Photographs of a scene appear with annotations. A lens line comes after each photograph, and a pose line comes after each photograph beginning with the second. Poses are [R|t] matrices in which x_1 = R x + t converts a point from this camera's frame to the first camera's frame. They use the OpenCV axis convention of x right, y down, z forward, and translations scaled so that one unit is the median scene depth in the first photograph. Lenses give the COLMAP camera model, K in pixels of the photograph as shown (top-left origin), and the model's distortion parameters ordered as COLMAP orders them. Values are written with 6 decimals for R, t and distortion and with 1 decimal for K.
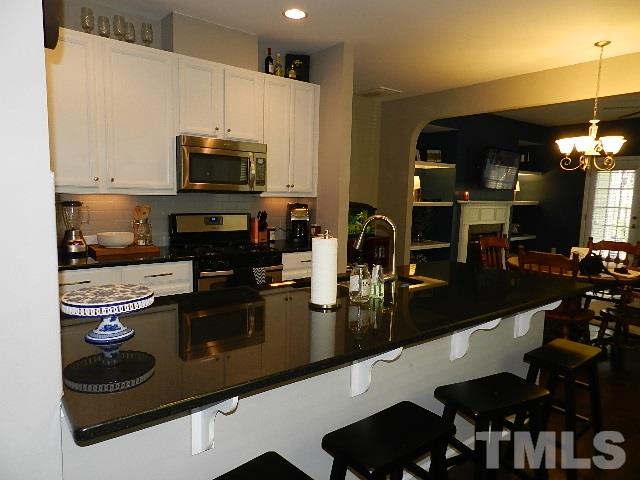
lens RADIAL K [[434.4, 0, 320.2], [0, 434.4, 235.2], [0, 0, 1]] dist [0.021144, 0.007108]
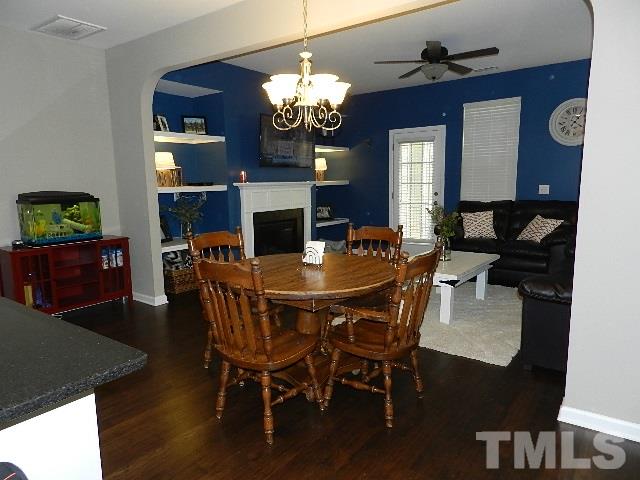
lens RADIAL K [[434.4, 0, 319.6], [0, 434.4, 237.3], [0, 0, 1]] dist [0.021144, 0.007108]
pose [[0.963664, -0.077765, 0.255547, 0.258597], [0.069416, 0.996722, 0.041546, -0.003482], [-0.257940, -0.022298, 0.965904, 0.195758]]
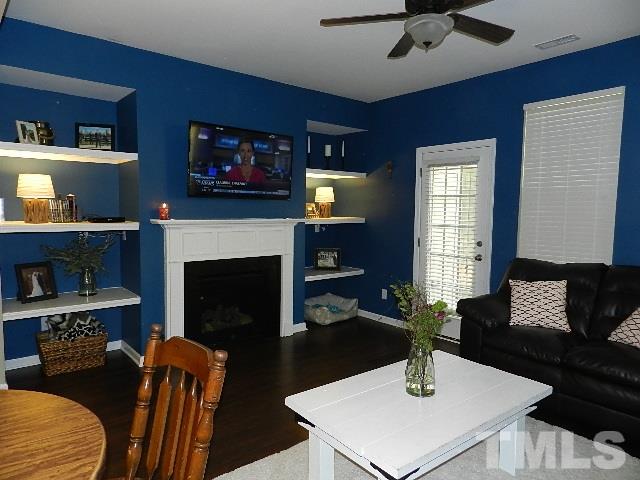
lens RADIAL K [[434.4, 0, 322.6], [0, 434.4, 239.3], [0, 0, 1]] dist [0.021144, 0.007108]
pose [[0.999249, -0.018902, 0.033829, 0.516881], [0.019847, 0.999416, -0.027800, -0.035310], [-0.033284, 0.028451, 0.999041, 0.445811]]
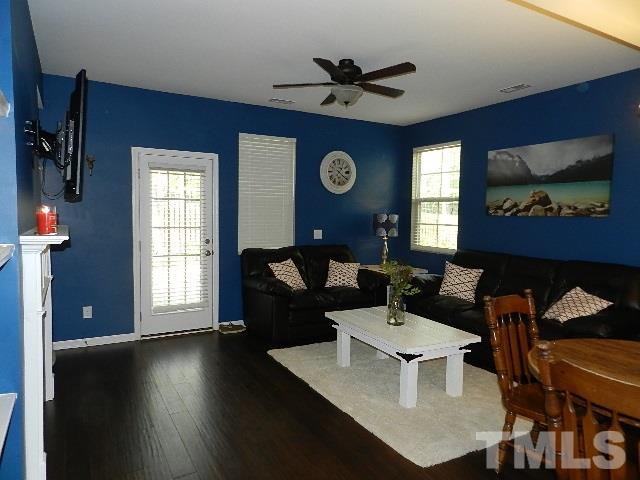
lens RADIAL K [[434.4, 0, 319.0], [0, 434.4, 234.4], [0, 0, 1]] dist [0.021144, 0.007108]
pose [[0.150309, -0.075136, 0.985780, 0.064040], [0.090244, 0.993988, 0.062001, -0.082433], [-0.984512, 0.079641, 0.156185, 0.768032]]
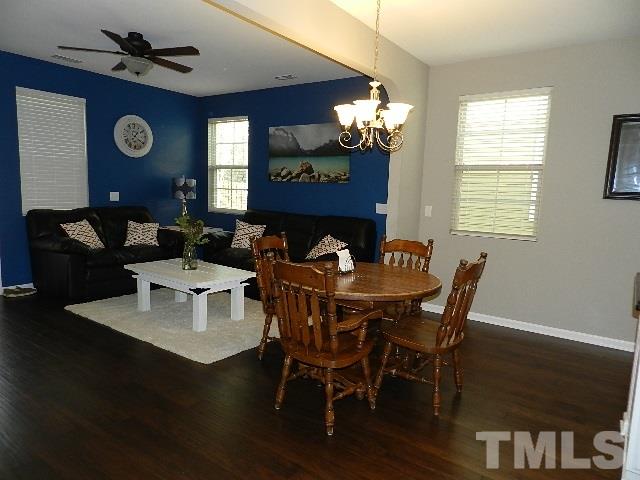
lens RADIAL K [[434.4, 0, 322.4], [0, 434.4, 240.3], [0, 0, 1]] dist [0.021144, 0.007108]
pose [[-0.282065, -0.153873, 0.946976, -0.060225], [0.056843, 0.982640, 0.176600, -0.074750], [-0.957710, 0.103642, -0.268421, 0.747728]]
